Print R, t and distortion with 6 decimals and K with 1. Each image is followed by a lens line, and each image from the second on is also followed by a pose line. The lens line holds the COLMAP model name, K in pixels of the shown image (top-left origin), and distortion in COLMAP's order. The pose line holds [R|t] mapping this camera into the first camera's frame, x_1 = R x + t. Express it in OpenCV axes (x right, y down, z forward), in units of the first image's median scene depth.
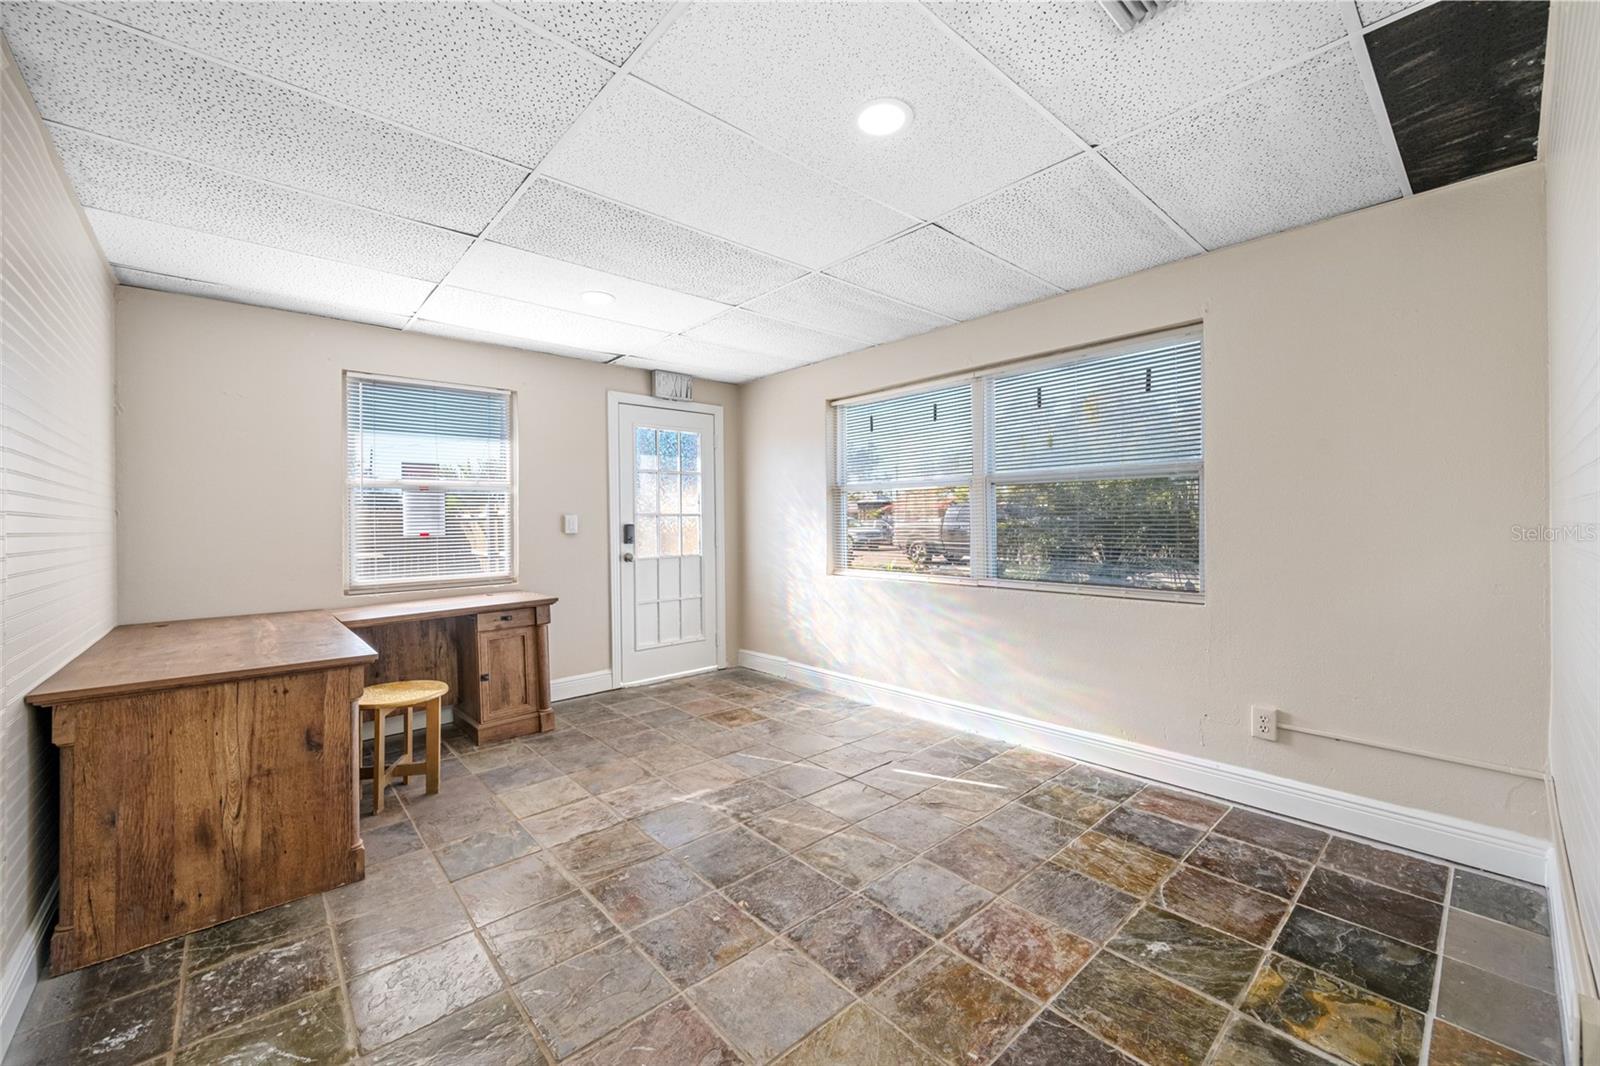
lens RADIAL K [[632.3, 0, 798.5], [0, 632.3, 522.8], [0, 0, 1]] dist [0.000563, 0.000259]
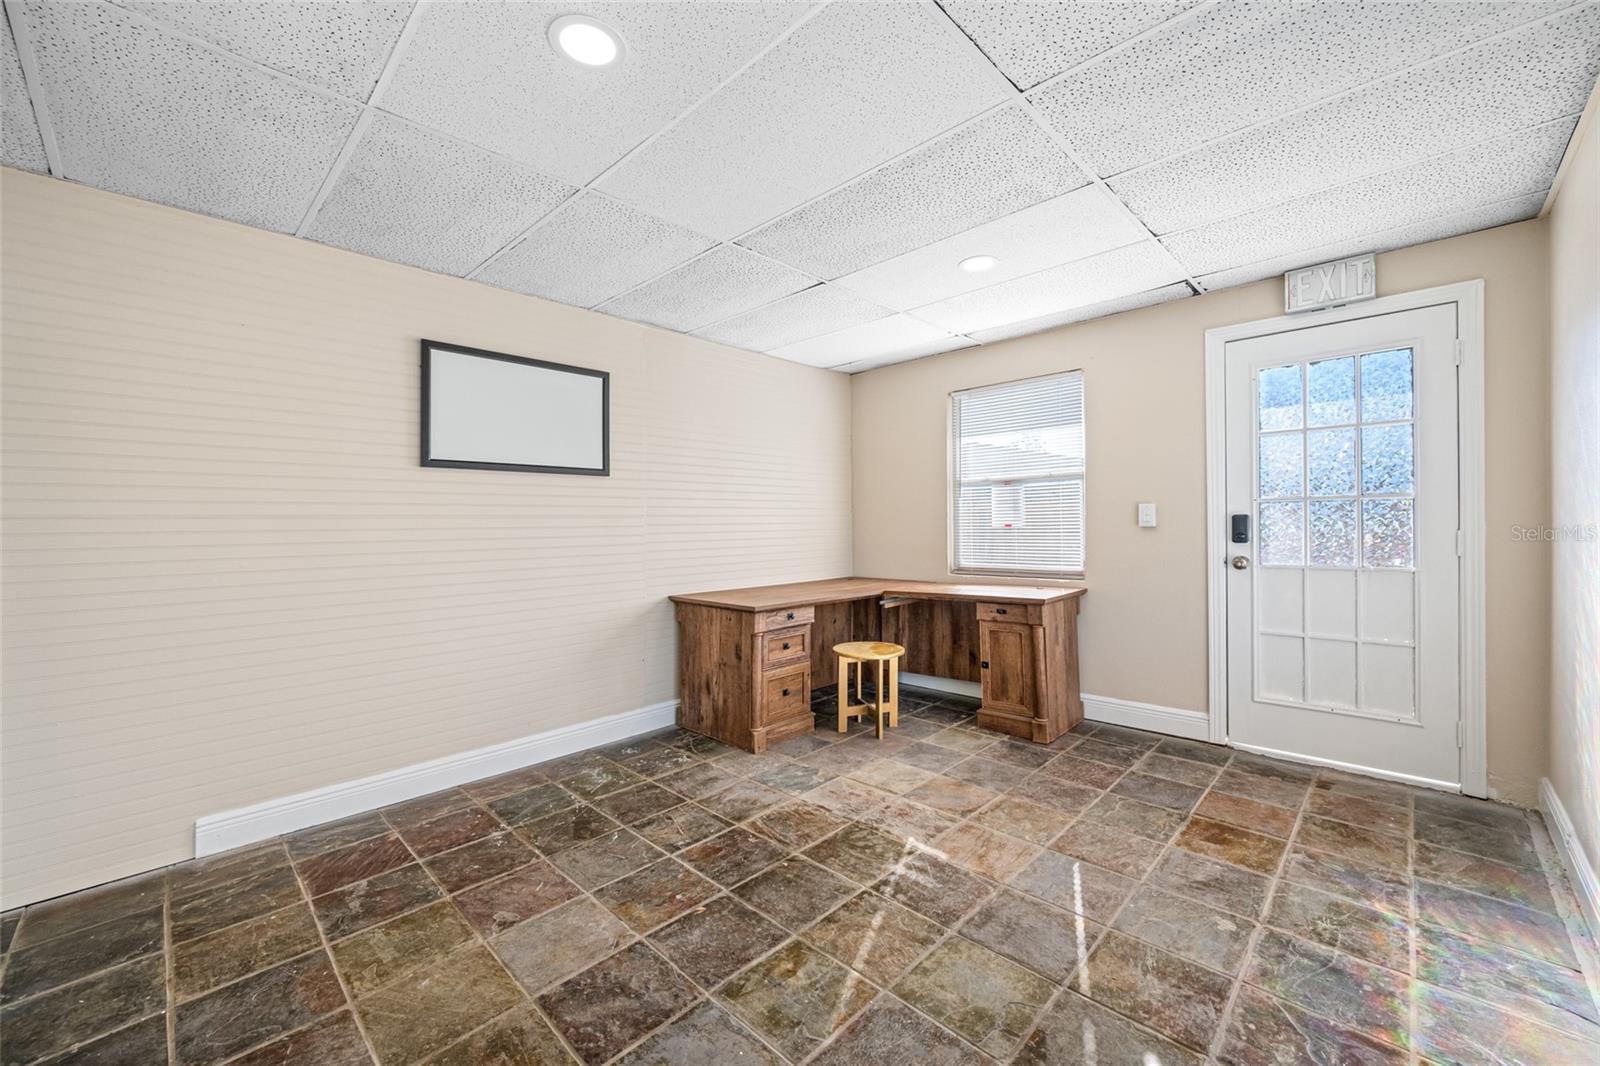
lens RADIAL K [[638.2, 0, 804.2], [0, 638.2, 521.9], [0, 0, 1]] dist [-0.000149, 0.000113]
pose [[0.069832, 0.010871, -0.997500, 0.517915], [0.013491, 0.999839, 0.011841, -0.005914], [0.997468, -0.014284, 0.069674, 0.628613]]
